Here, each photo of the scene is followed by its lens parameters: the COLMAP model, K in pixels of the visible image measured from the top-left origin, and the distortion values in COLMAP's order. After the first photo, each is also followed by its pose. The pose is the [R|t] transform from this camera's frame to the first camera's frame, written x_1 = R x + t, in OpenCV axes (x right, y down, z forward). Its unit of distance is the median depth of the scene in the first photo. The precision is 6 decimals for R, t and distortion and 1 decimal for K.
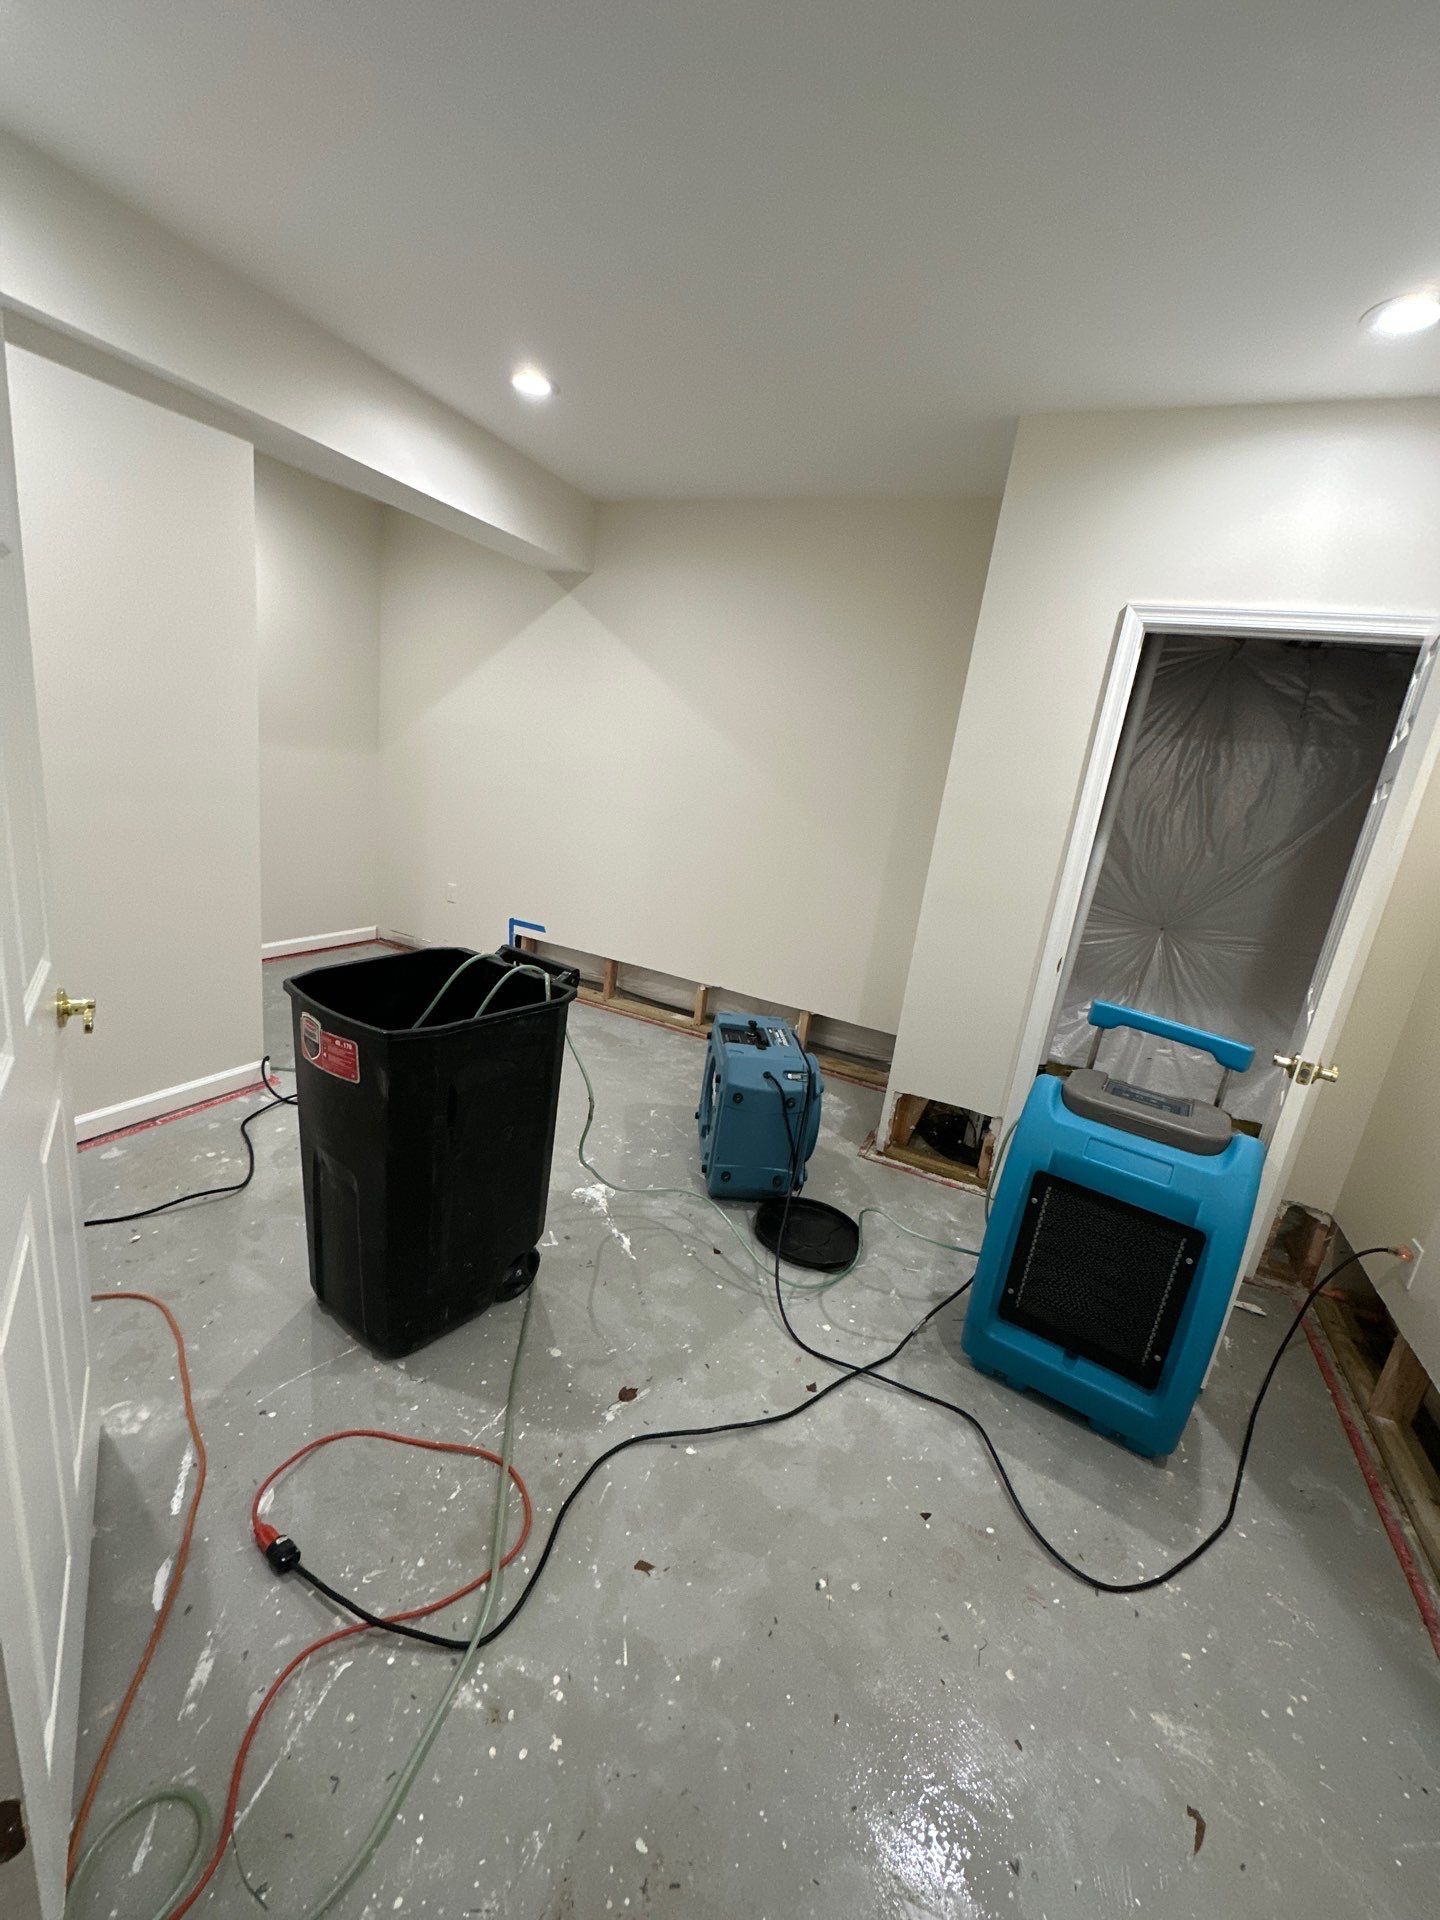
lens RADIAL K [[760.2, 0, 720.0], [0, 760.2, 960.0], [0, 0, 1]] dist [-0.004538, -0.001164]
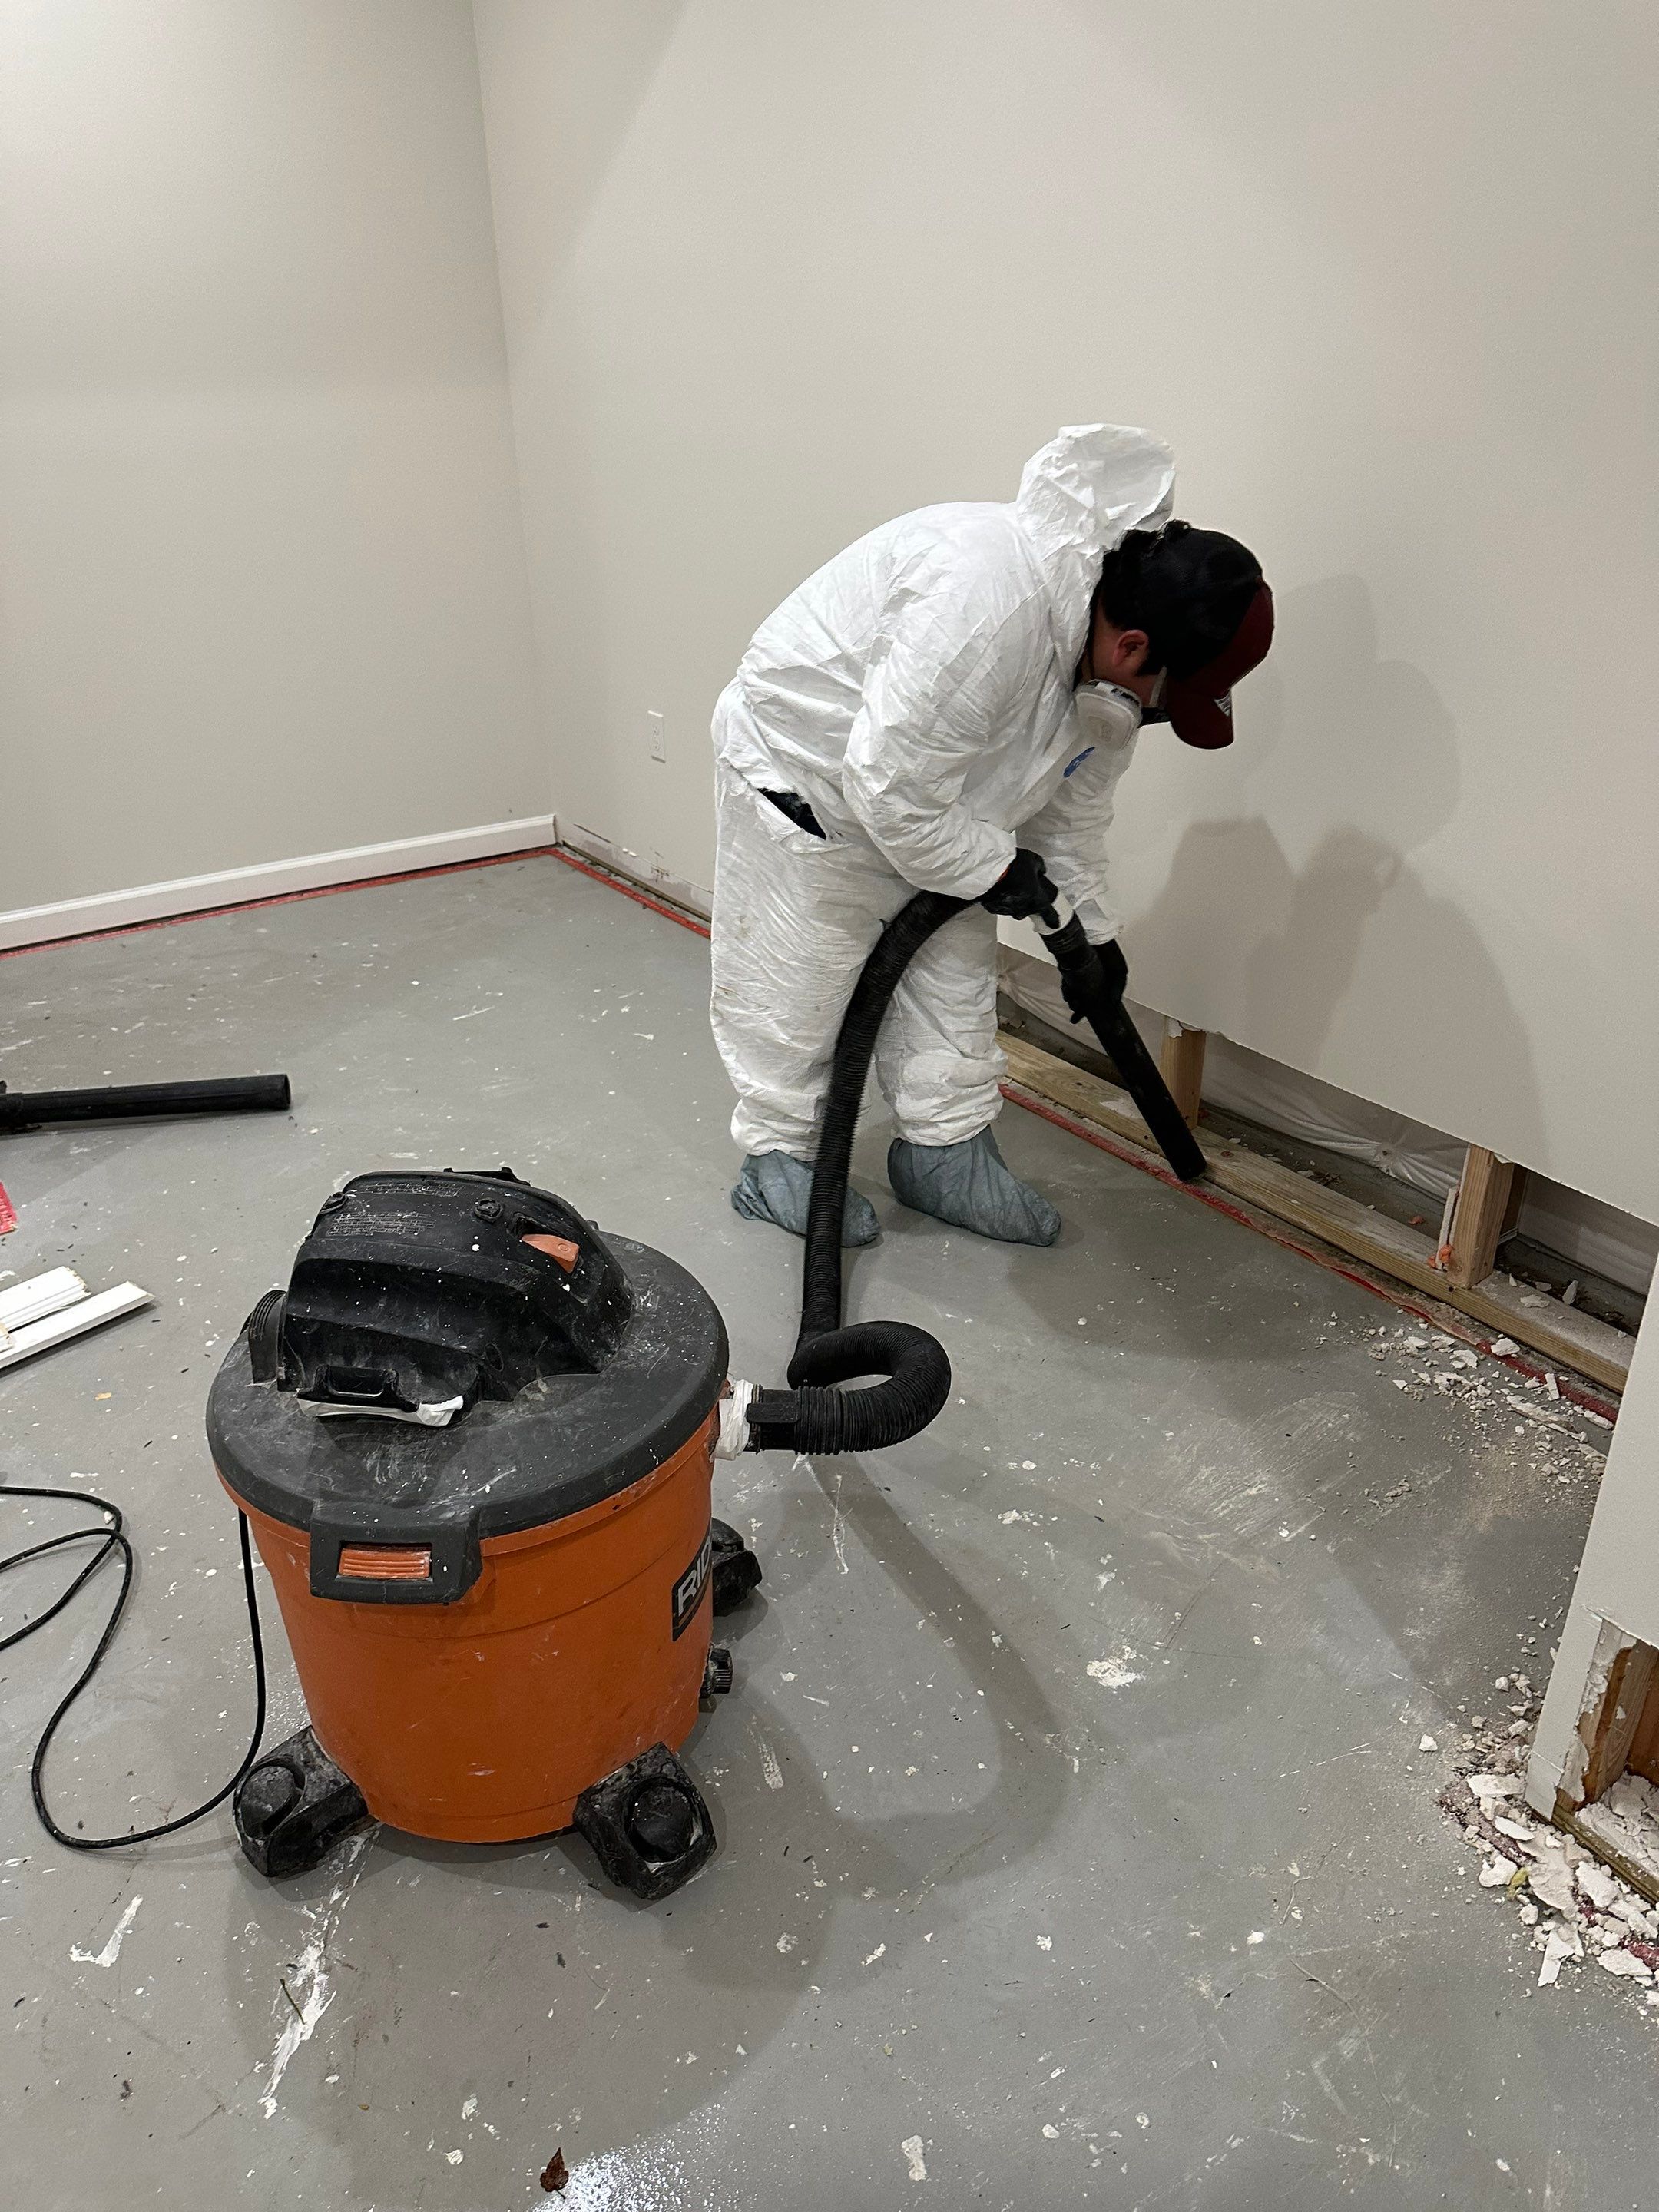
lens RADIAL K [[1538.2, 0, 849.2], [0, 1538.2, 1122.4], [0, 0, 1]] dist [0.032548, -0.057414]
pose [[0.868590, 0.096475, -0.486049, 0.384299], [-0.004670, 0.982415, 0.186653, -0.099390], [0.495509, -0.159855, 0.853767, 0.796980]]
